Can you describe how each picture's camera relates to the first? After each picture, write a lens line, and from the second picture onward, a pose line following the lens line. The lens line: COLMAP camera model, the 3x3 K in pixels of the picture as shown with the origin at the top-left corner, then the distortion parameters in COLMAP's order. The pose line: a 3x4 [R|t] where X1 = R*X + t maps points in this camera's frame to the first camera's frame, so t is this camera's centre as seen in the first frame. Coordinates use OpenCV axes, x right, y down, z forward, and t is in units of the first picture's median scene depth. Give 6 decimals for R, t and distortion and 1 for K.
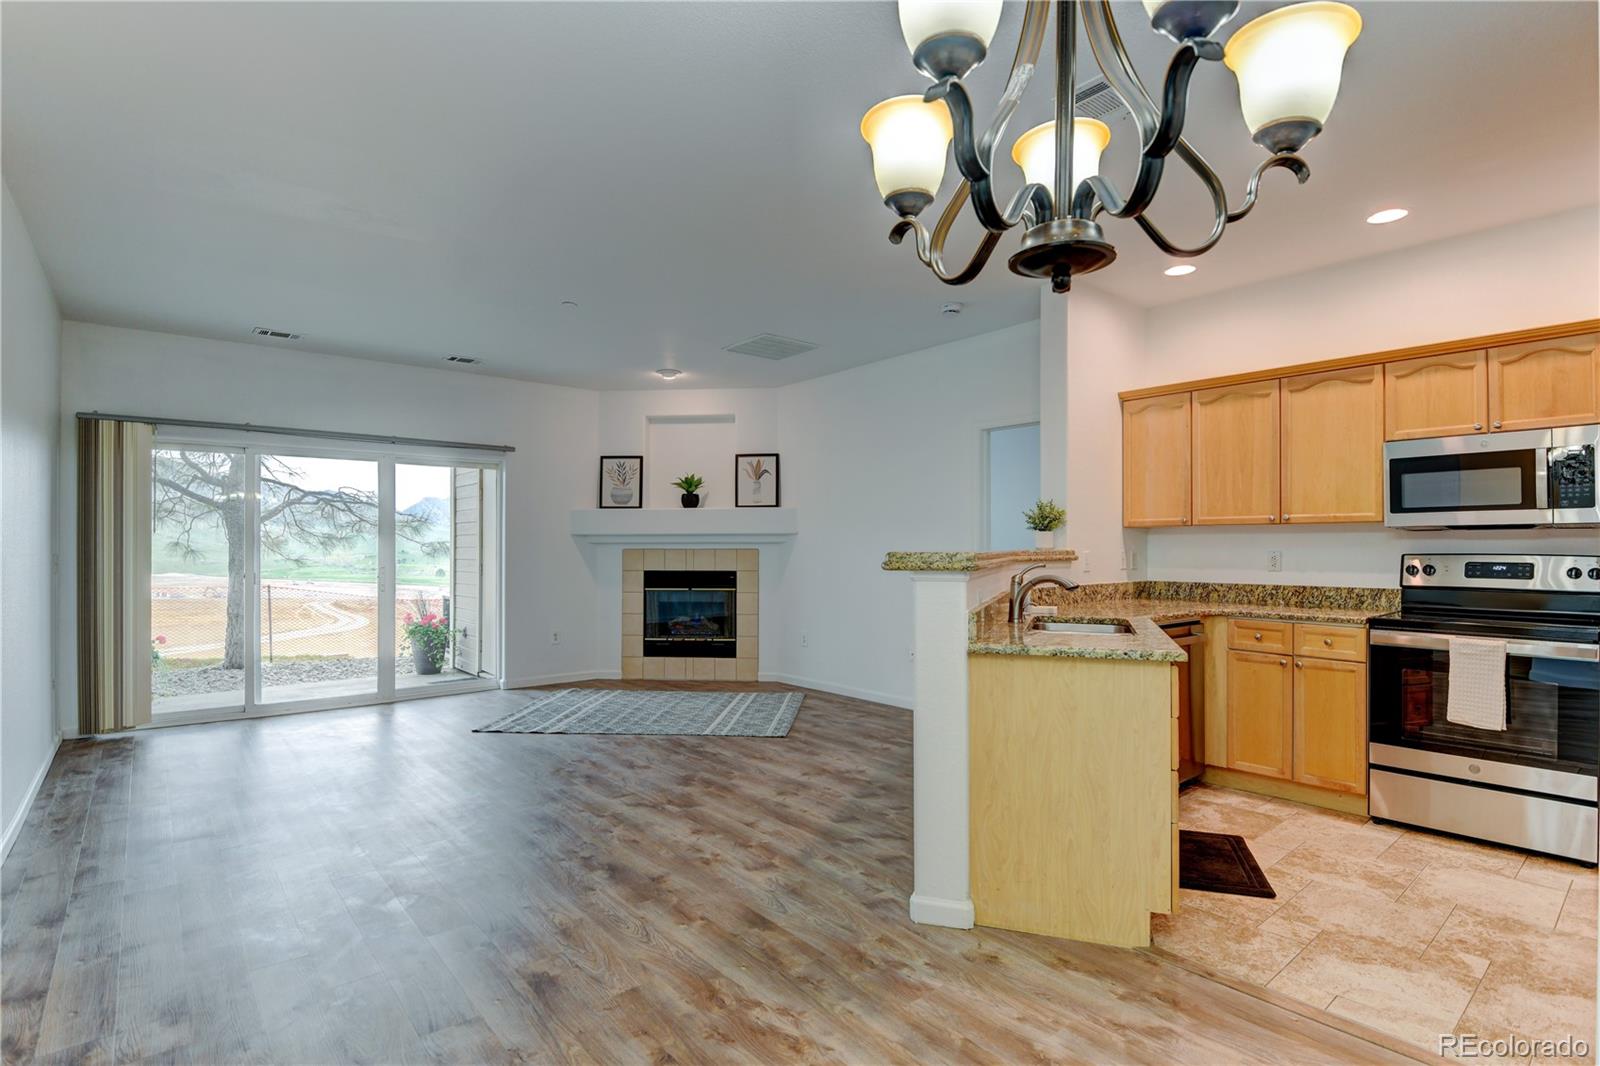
lens RADIAL K [[773.8, 0, 802.2], [0, 773.8, 541.5], [0, 0, 1]] dist [0.011464, -0.027506]
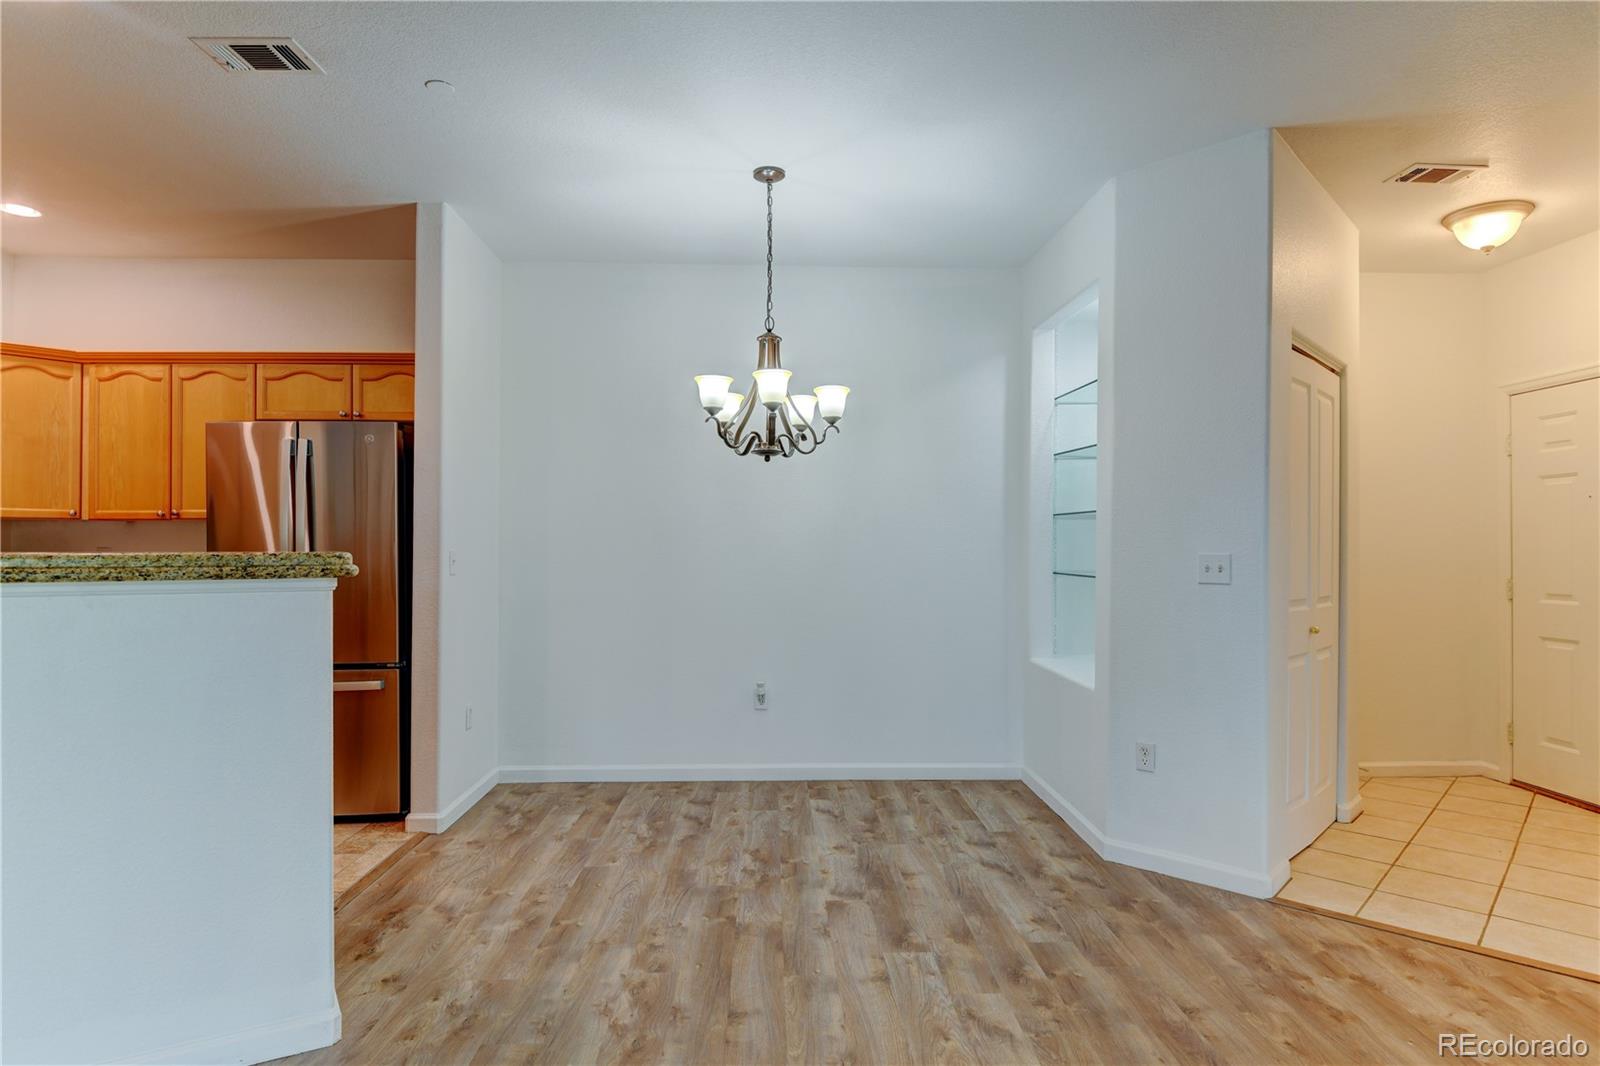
lens RADIAL K [[882.9, 0, 804.6], [0, 882.9, 541.7], [0, 0, 1]] dist [0.002546, -0.011186]
pose [[-0.787572, 0.000858, 0.616222, -0.436460], [-0.004344, 0.999966, -0.006944, 0.004632], [-0.616207, -0.008146, -0.787542, 0.821850]]
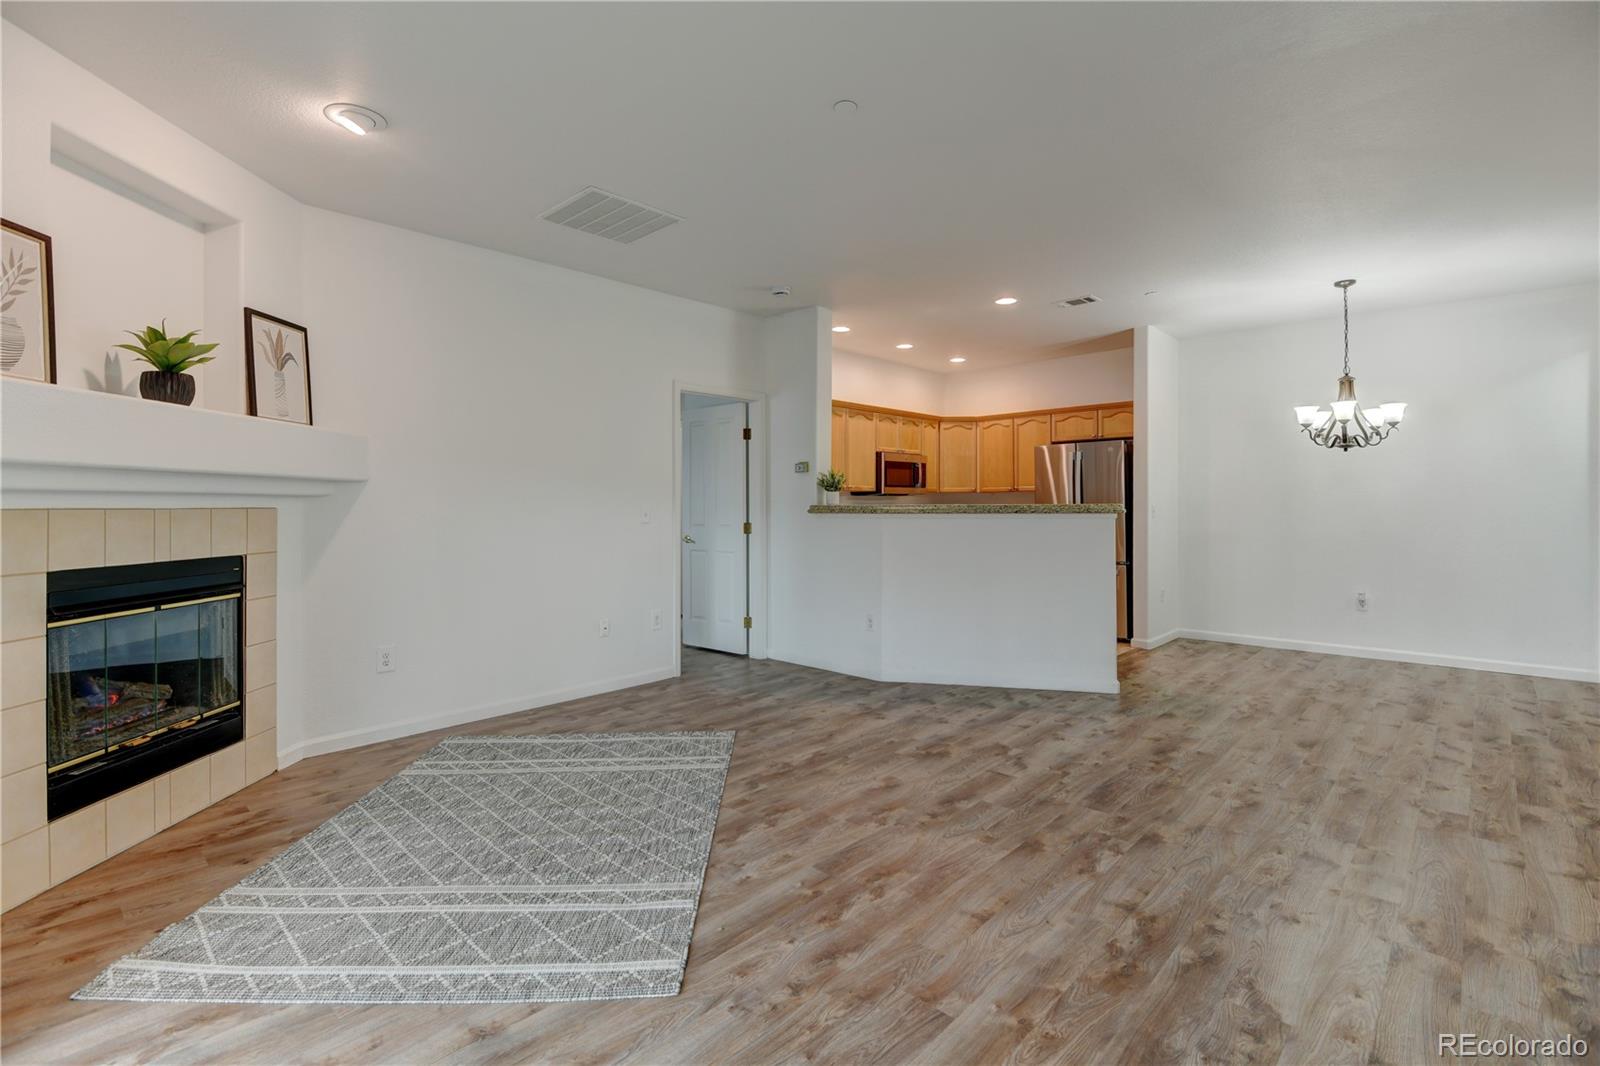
lens RADIAL K [[731.7, 0, 811.6], [0, 731.7, 504.9], [0, 0, 1]] dist [0.002565, -0.016547]
pose [[-0.121768, 0.003097, 0.992554, -0.930524], [-0.001317, 0.999994, -0.003282, 0.014259], [-0.992558, -0.001707, -0.121763, 1.167842]]
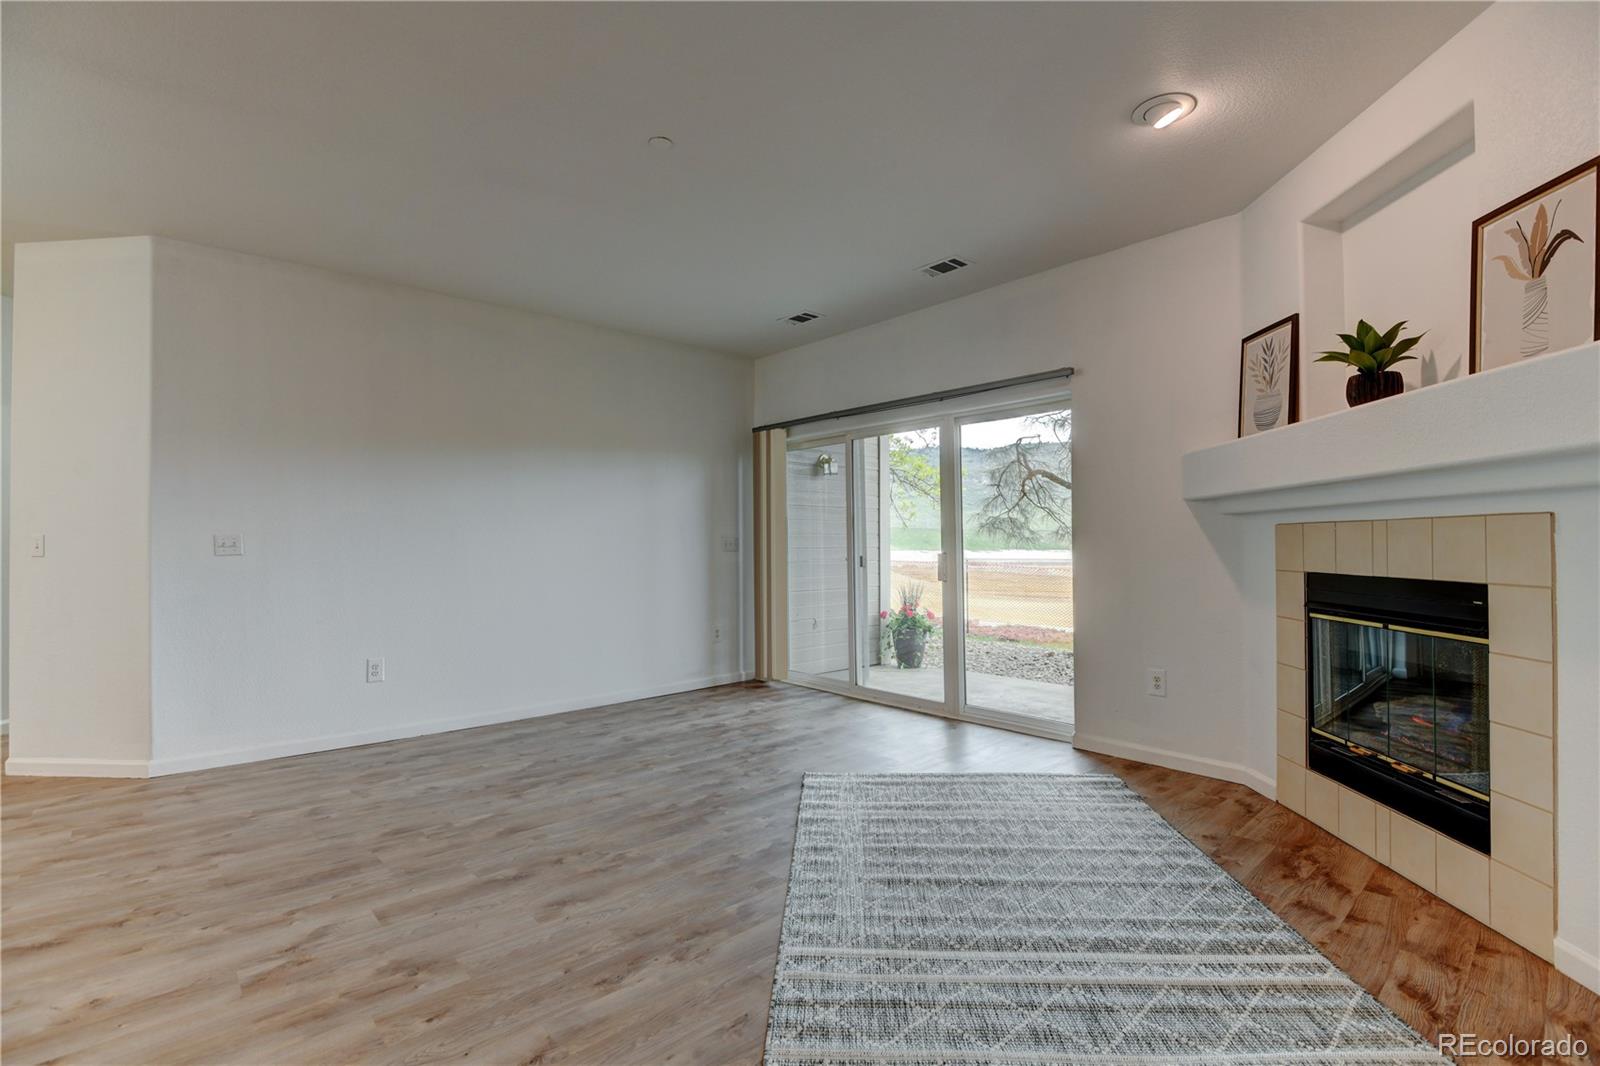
lens RADIAL K [[728.5, 0, 808.2], [0, 728.5, 534.9], [0, 0, 1]] dist [-0.000405, -0.017065]
pose [[0.045722, -0.010756, -0.998896, 0.322361], [0.011733, 0.999879, -0.010229, 0.028988], [0.998885, -0.011253, 0.045842, 1.161152]]
